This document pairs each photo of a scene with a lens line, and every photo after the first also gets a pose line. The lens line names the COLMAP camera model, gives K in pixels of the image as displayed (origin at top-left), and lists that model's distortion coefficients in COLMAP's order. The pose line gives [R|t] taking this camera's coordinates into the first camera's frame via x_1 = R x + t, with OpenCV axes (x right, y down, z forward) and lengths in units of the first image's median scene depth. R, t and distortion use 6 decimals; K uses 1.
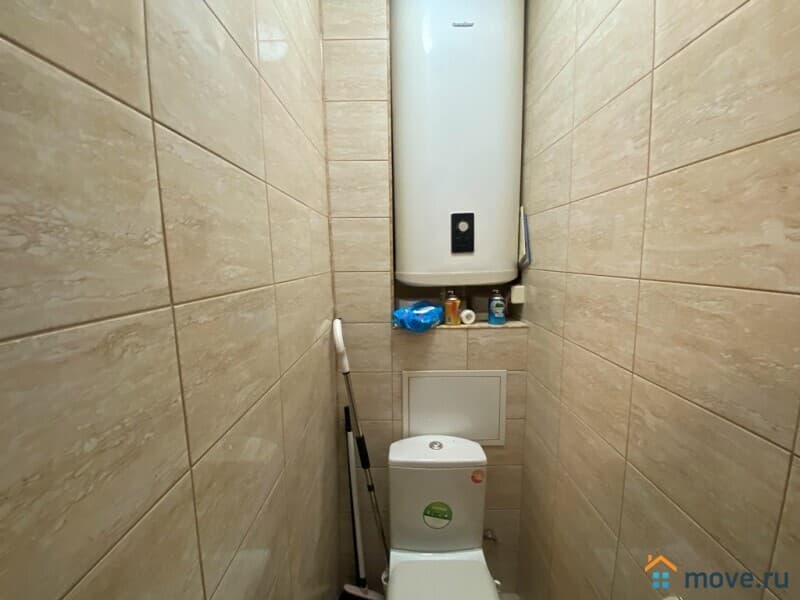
lens RADIAL K [[319.8, 0, 398.1], [0, 319.8, 300.3], [0, 0, 1]] dist [0.034664, -0.031766]
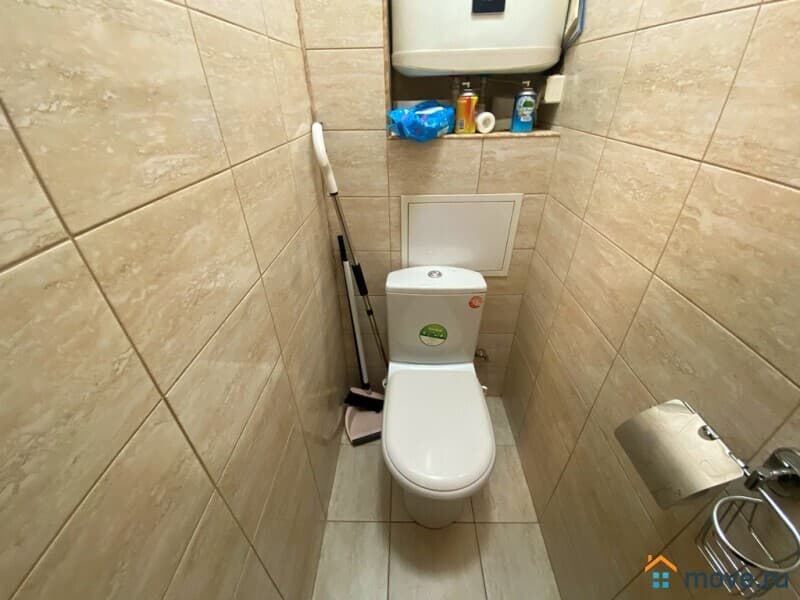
lens RADIAL K [[319.8, 0, 398.1], [0, 319.8, 300.3], [0, 0, 1]] dist [0.034664, -0.031766]
pose [[0.999782, 0.007149, -0.019601, 0.024918], [0.001988, 0.902539, 0.430603, 0.106396], [0.020769, -0.430548, 0.902329, 0.101538]]
